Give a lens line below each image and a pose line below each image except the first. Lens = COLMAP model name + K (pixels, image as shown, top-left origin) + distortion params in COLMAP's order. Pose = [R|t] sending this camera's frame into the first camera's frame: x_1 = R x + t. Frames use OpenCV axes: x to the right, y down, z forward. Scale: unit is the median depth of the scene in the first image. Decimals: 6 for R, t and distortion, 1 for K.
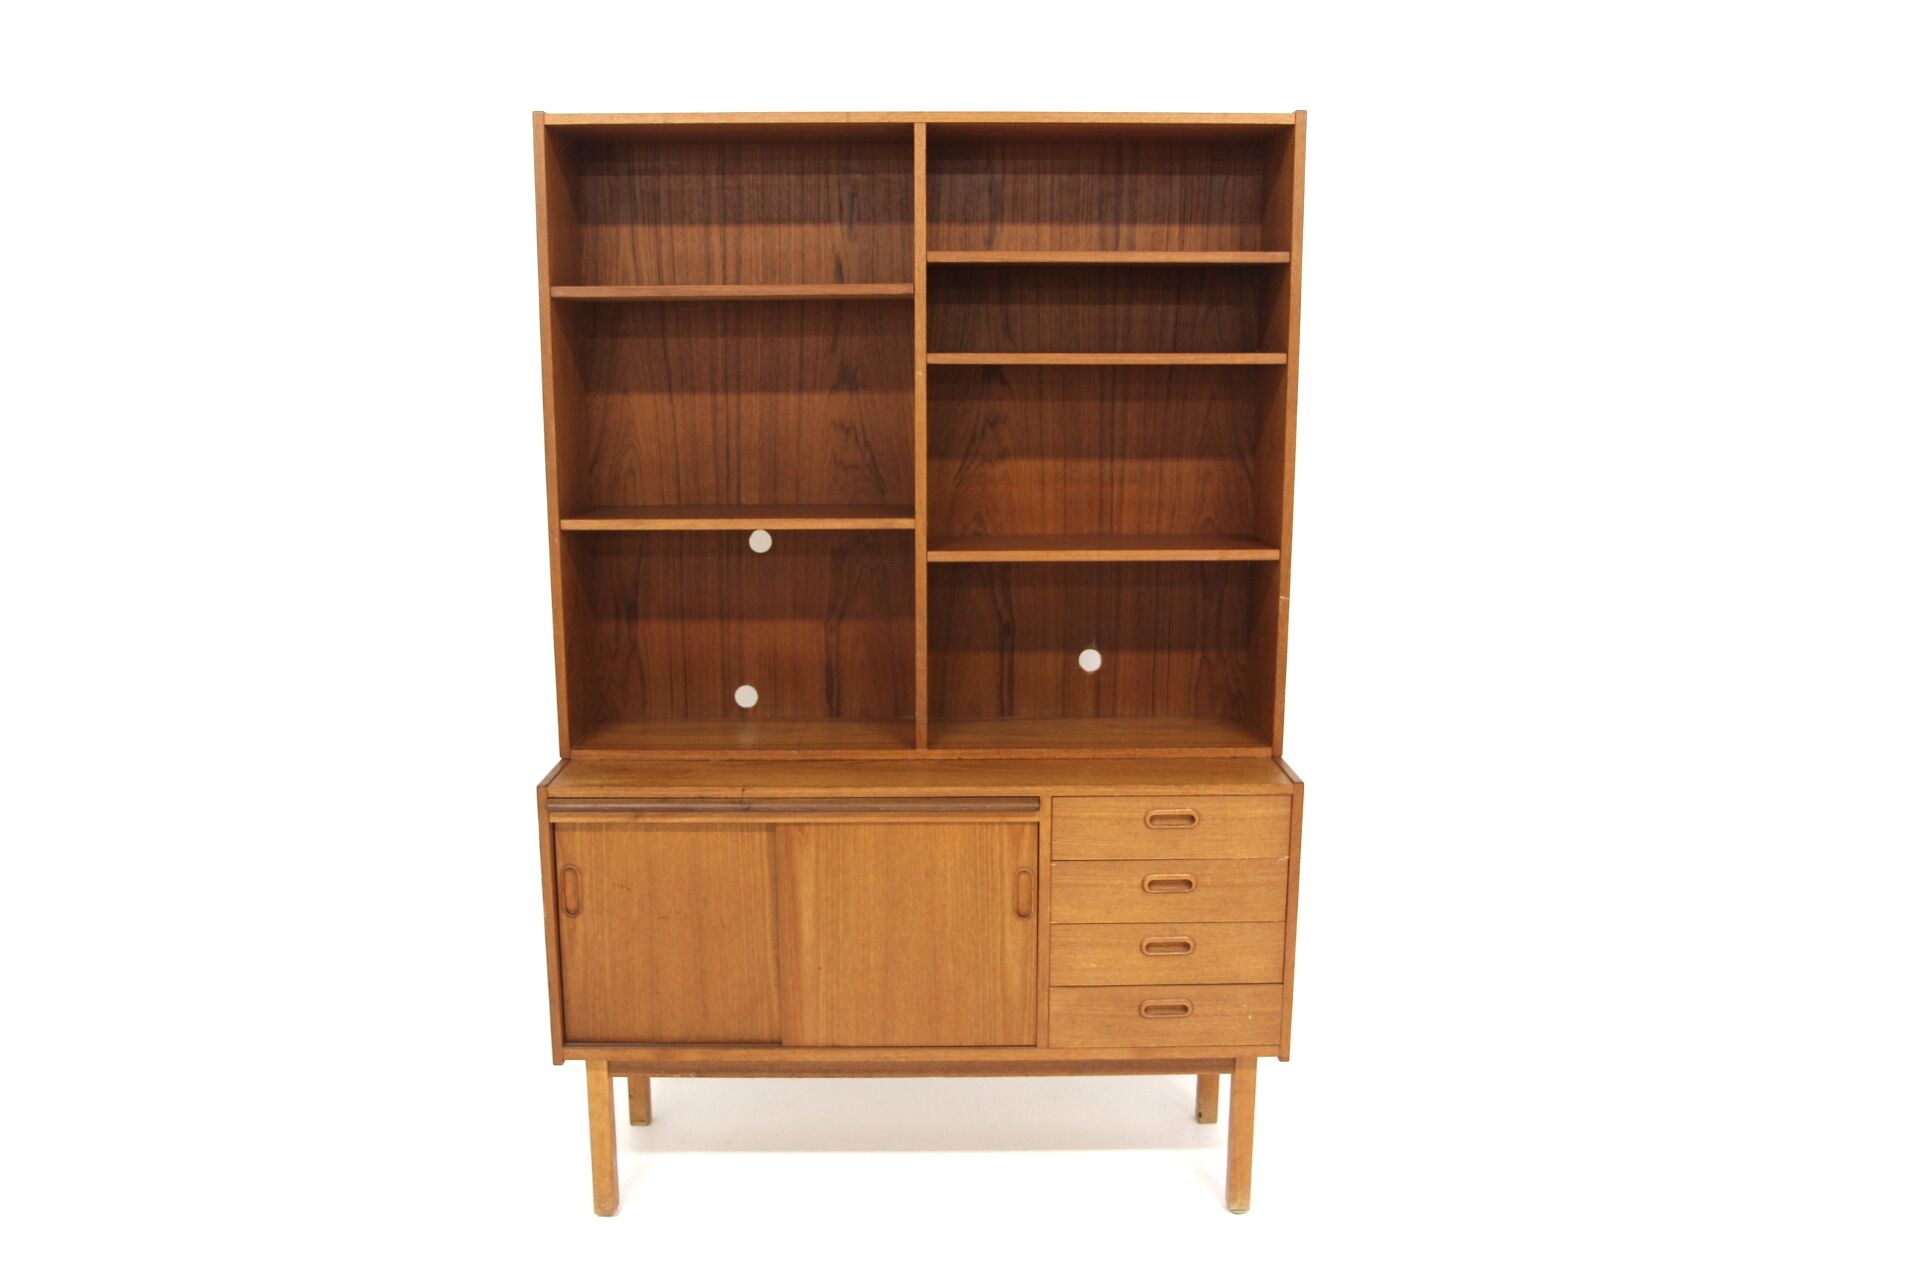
lens RADIAL K [[1500.8, 0, 959.8], [0, 1500.8, 640.8], [0, 0, 1]] dist [-0.088747, 0.069718]
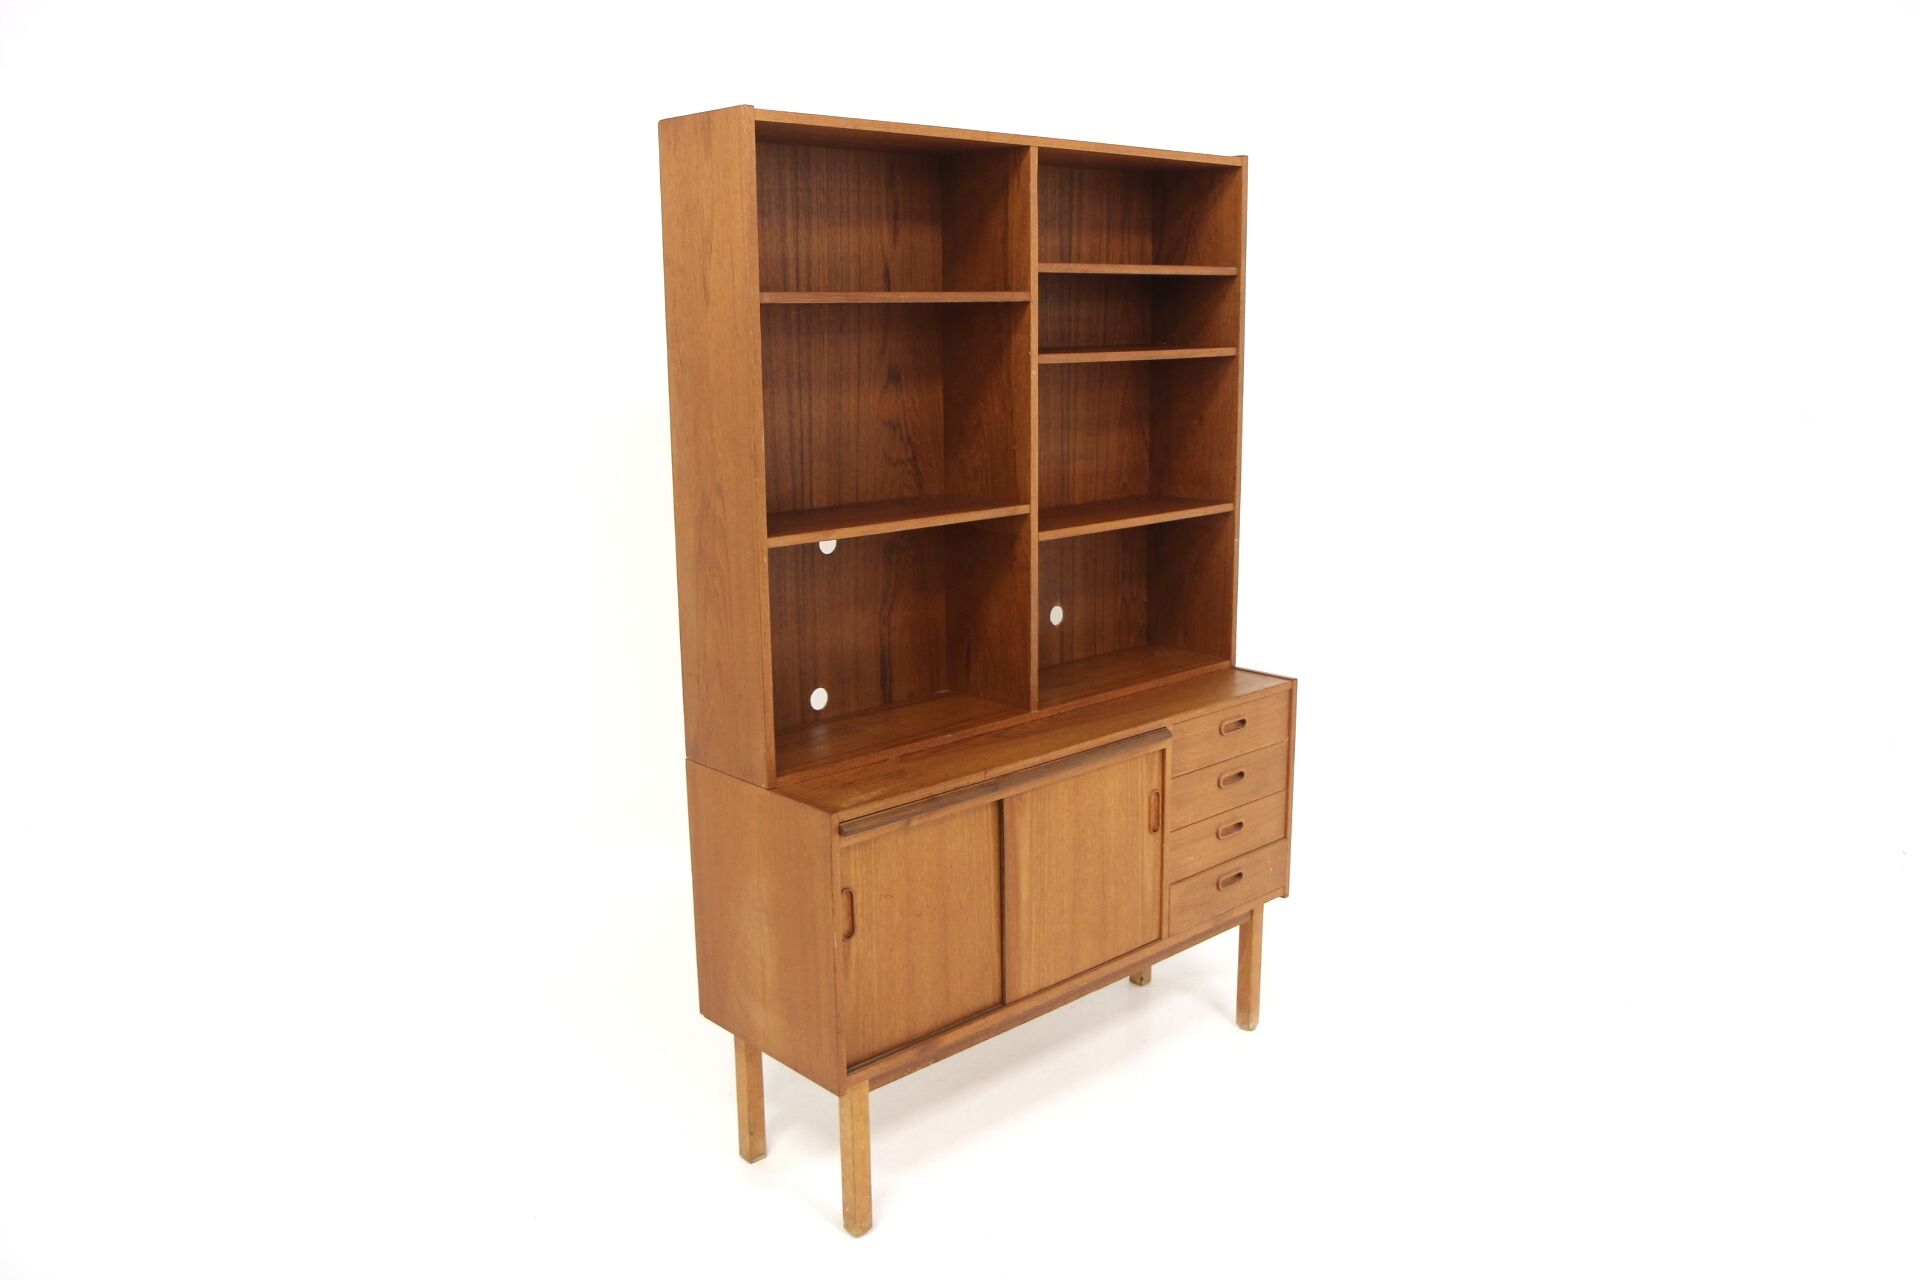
lens RADIAL K [[1500.8, 0, 963.1], [0, 1500.8, 635.5], [0, 0, 1]] dist [-0.088747, 0.069718]
pose [[0.745209, -0.147339, 0.650349, -0.780095], [0.132194, 0.988570, 0.072489, -0.070373], [-0.653596, 0.031953, 0.756169, 0.194374]]
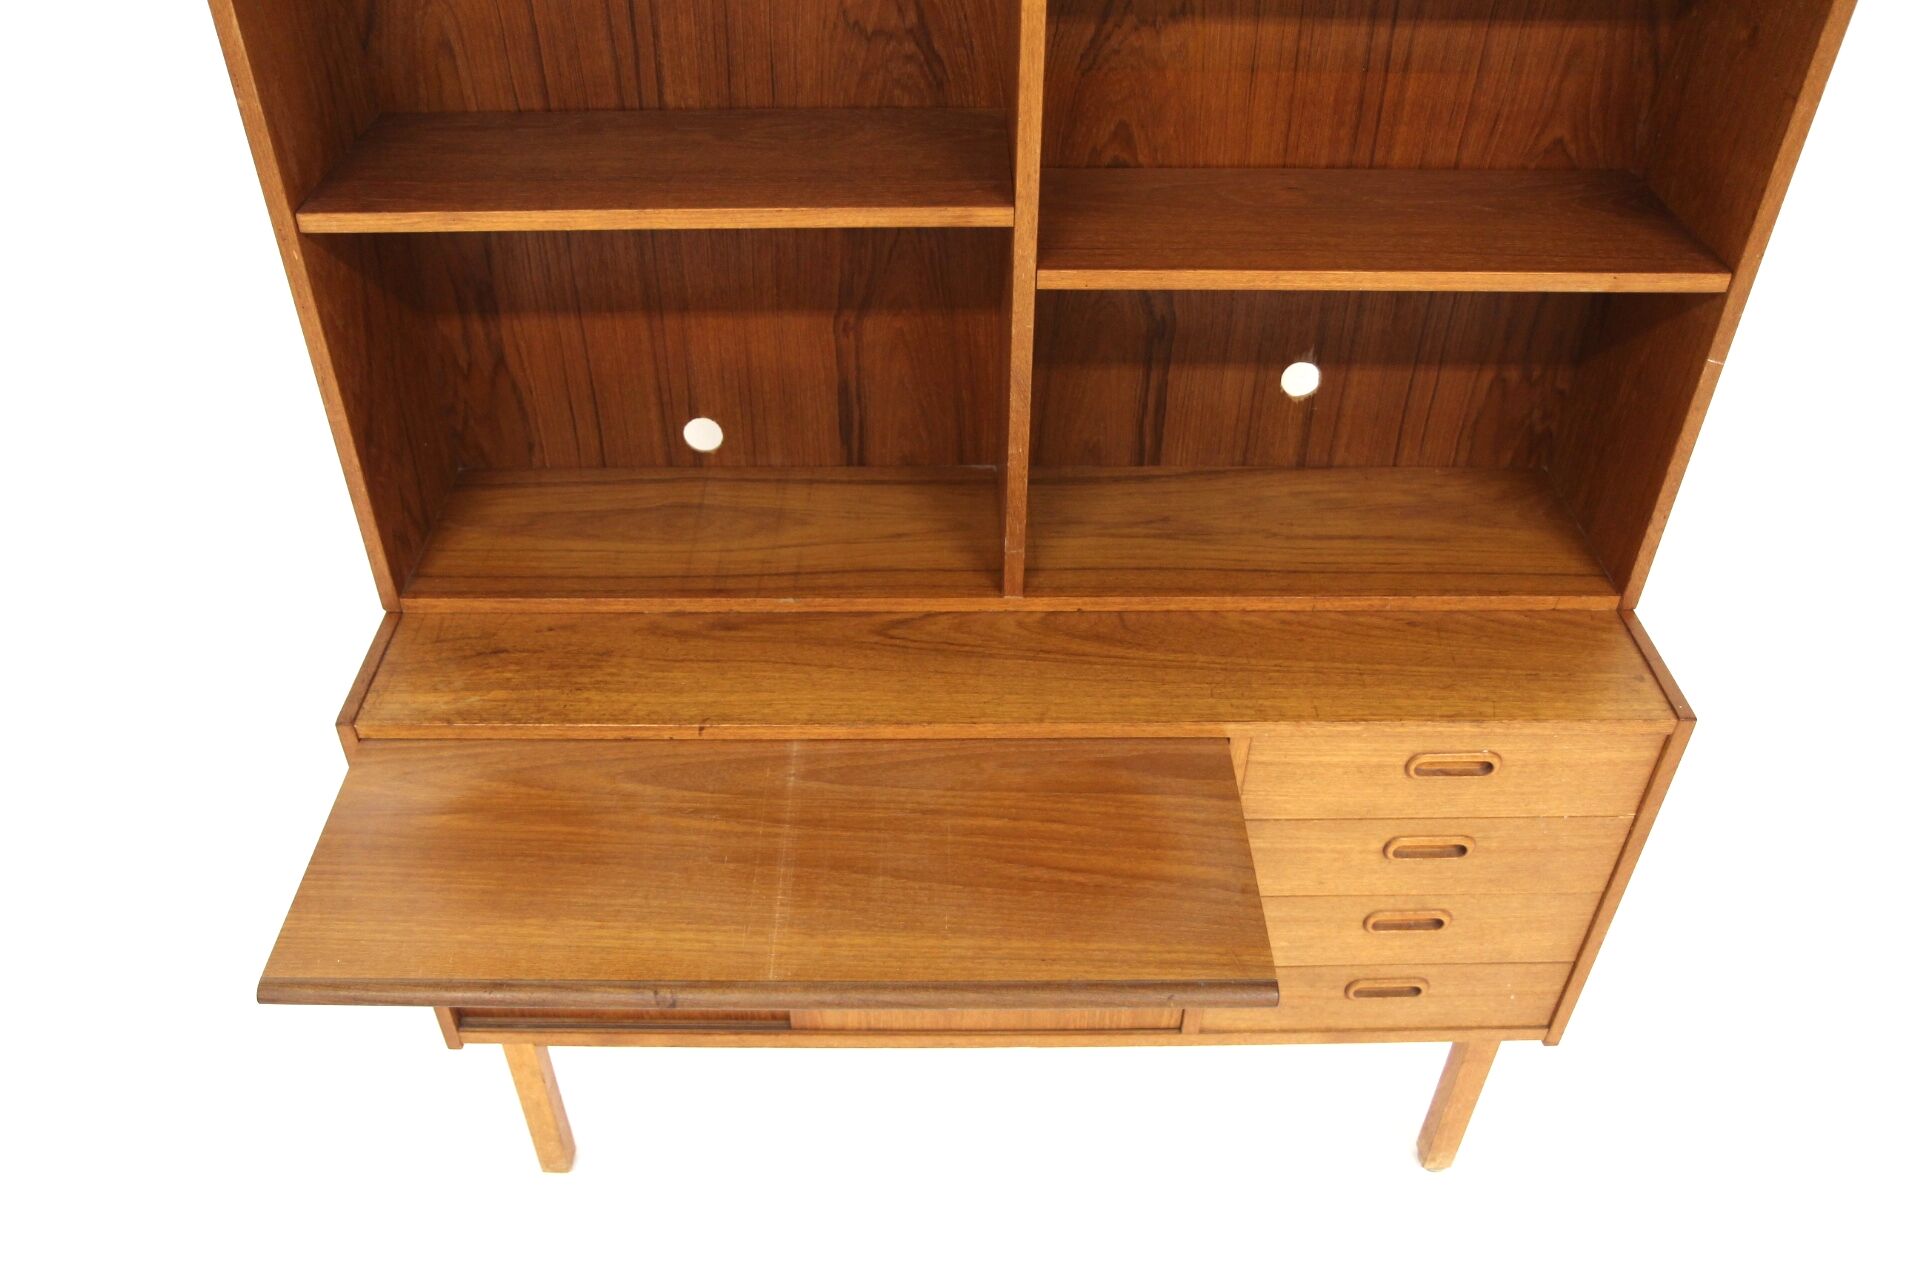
lens RADIAL K [[1500.8, 0, 949.9], [0, 1500.8, 639.2], [0, 0, 1]] dist [-0.088747, 0.069718]
pose [[0.999914, 0.009037, -0.009491, -0.044038], [-0.003485, 0.881484, 0.472202, -0.182421], [0.012634, -0.472128, 0.881440, 0.491620]]
